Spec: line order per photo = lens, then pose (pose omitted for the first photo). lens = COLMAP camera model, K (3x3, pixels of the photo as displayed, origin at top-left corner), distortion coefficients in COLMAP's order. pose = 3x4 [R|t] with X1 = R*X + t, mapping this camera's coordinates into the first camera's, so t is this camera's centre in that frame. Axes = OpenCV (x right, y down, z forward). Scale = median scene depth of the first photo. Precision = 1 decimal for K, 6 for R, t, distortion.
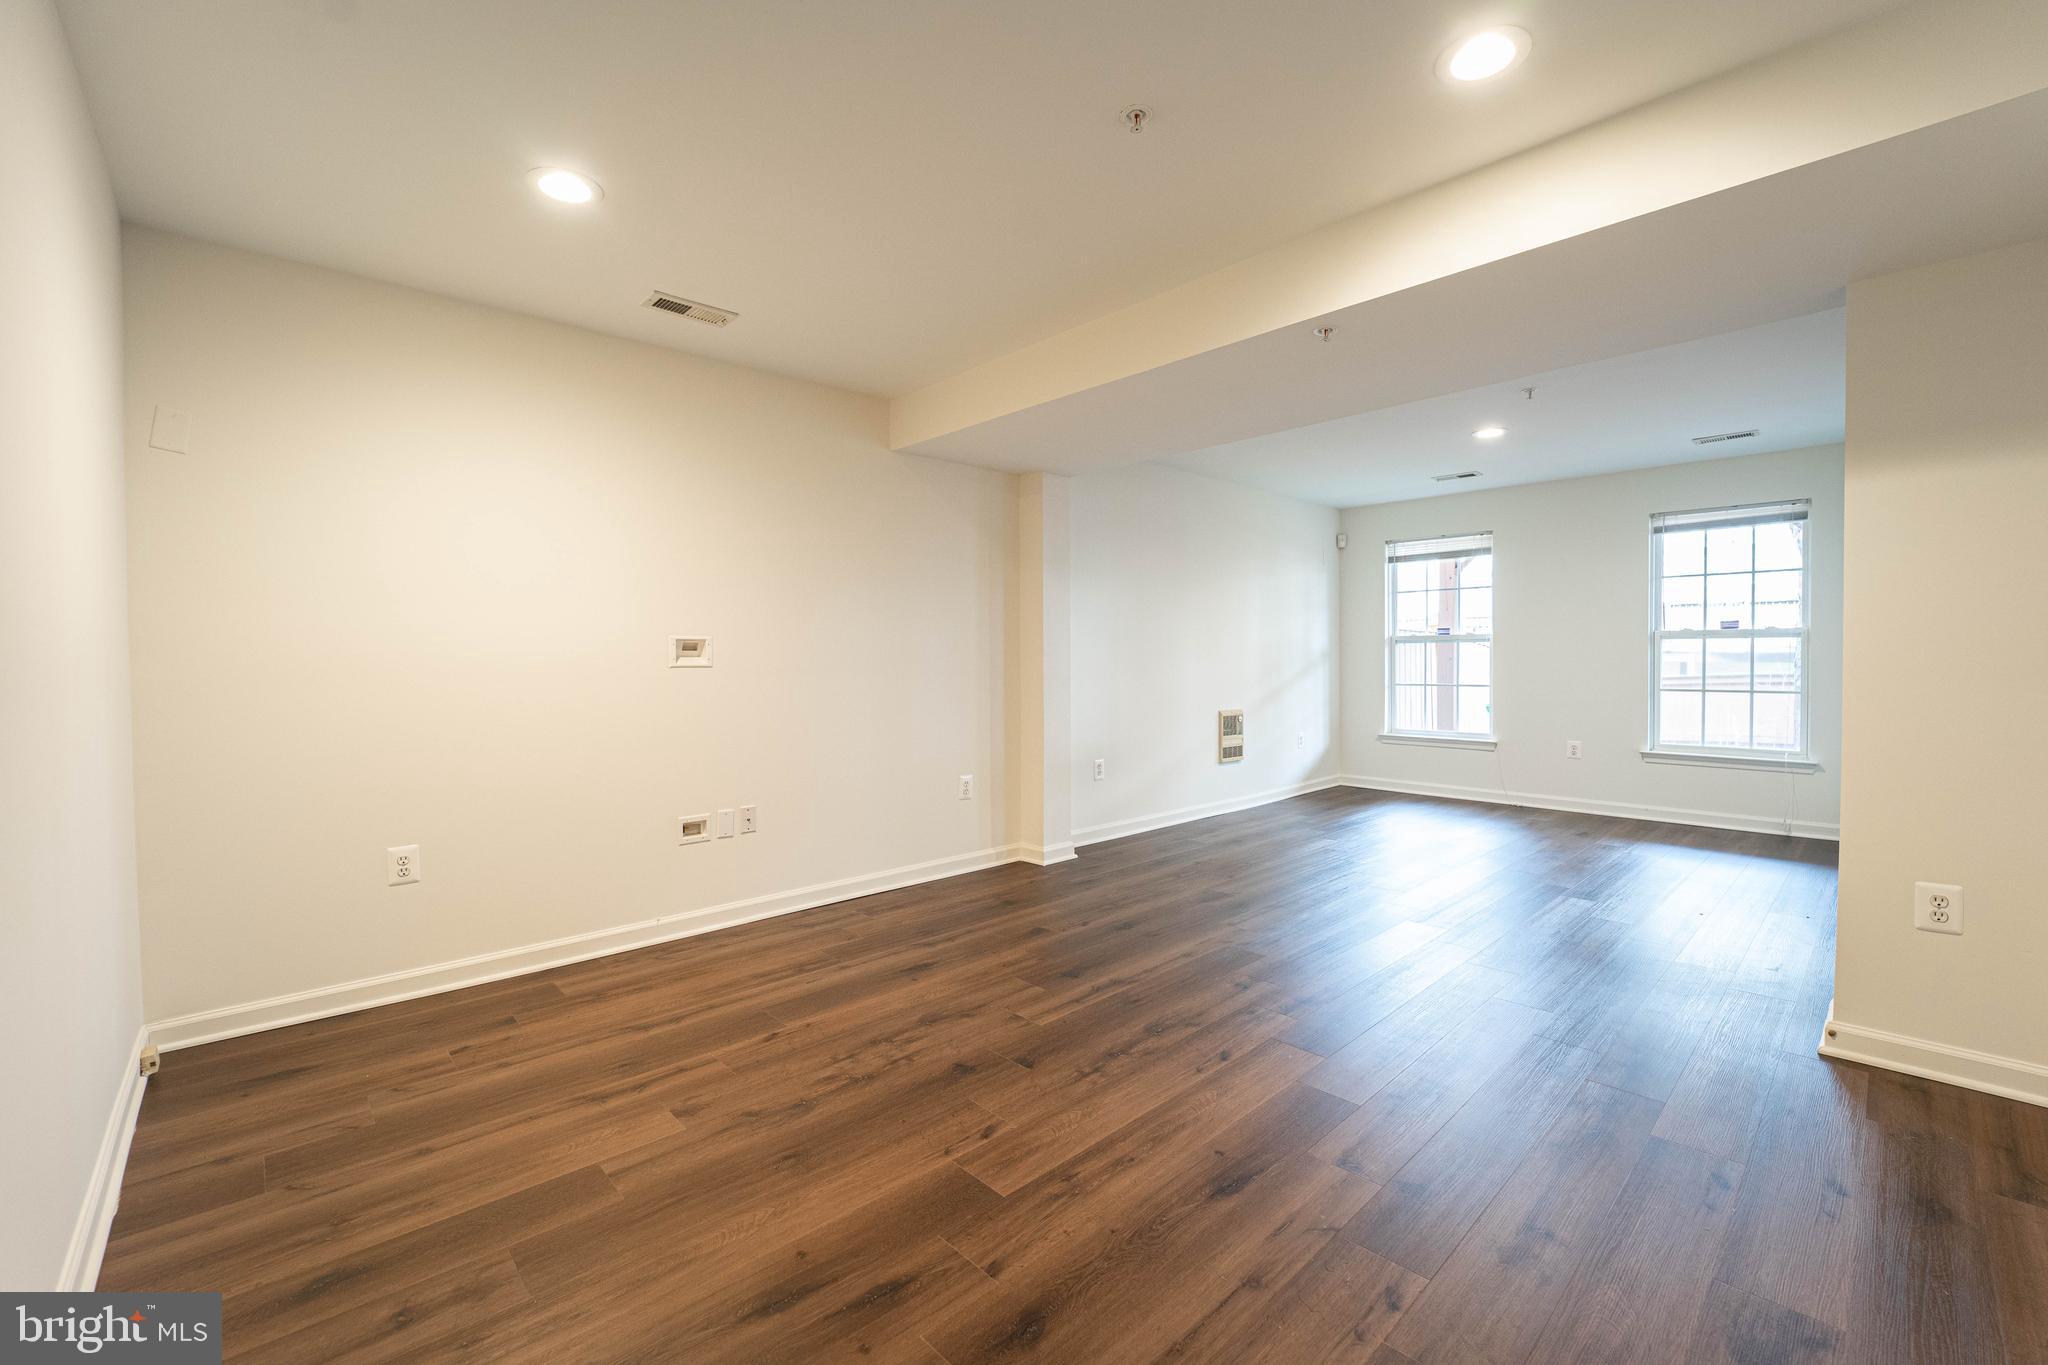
lens RADIAL K [[833.1, 0, 1024.0], [0, 833.1, 682.5], [0, 0, 1]] dist [-0.028652, -0.000137]
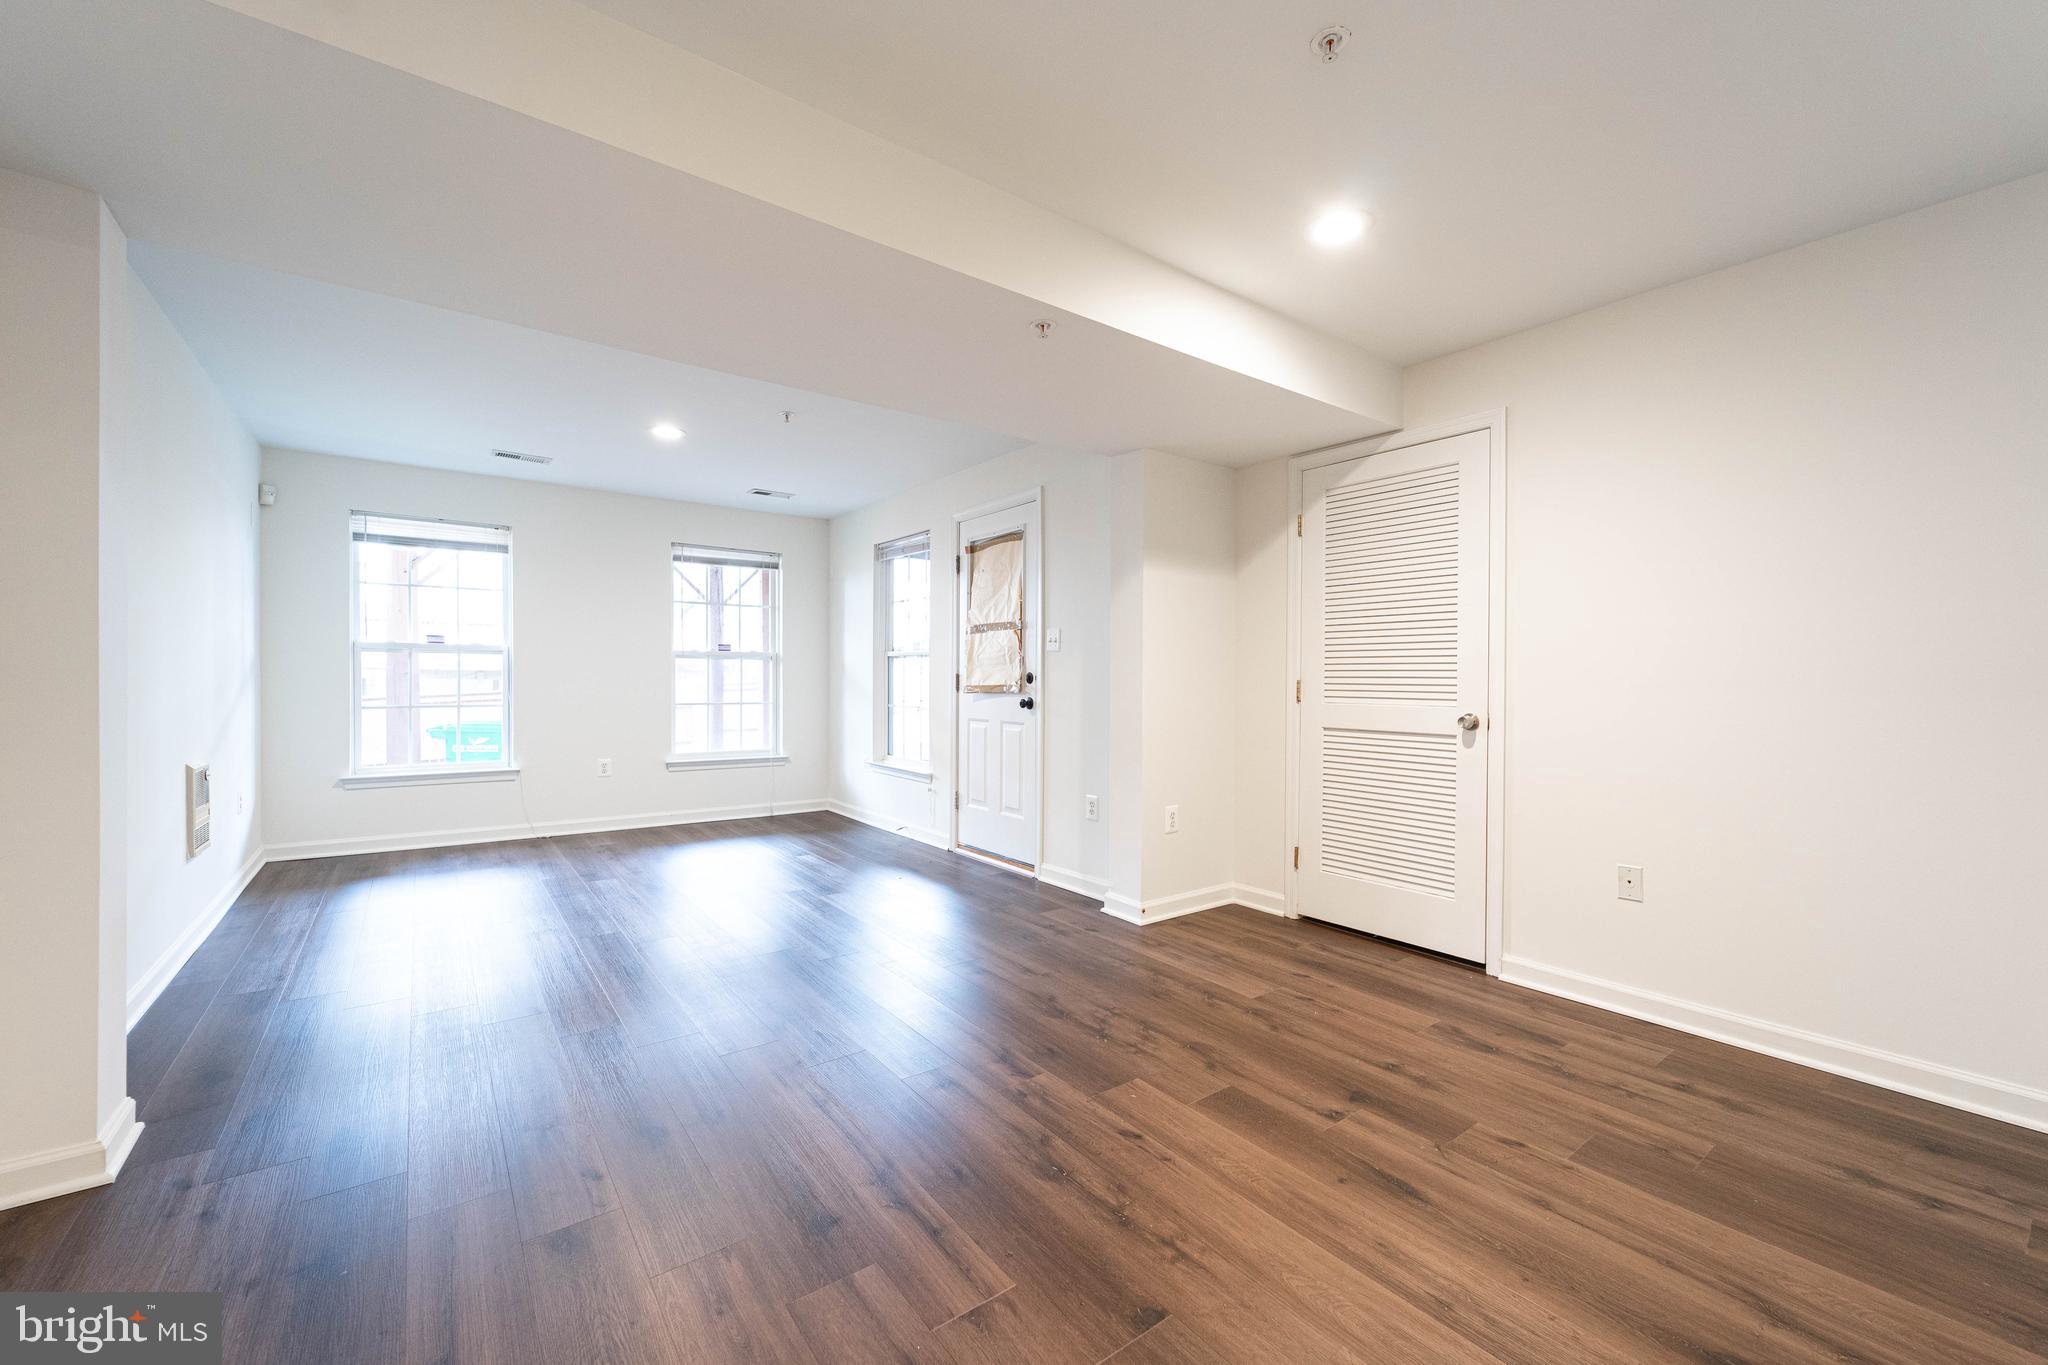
lens RADIAL K [[813.9, 0, 1024.0], [0, 813.9, 682.5], [0, 0, 1]] dist [-0.000225, 0.000047]
pose [[0.107482, 0.001107, 0.994206, -0.499621], [0.018854, 0.999817, -0.003151, -0.014815], [-0.994028, 0.019083, 0.107441, 0.825820]]
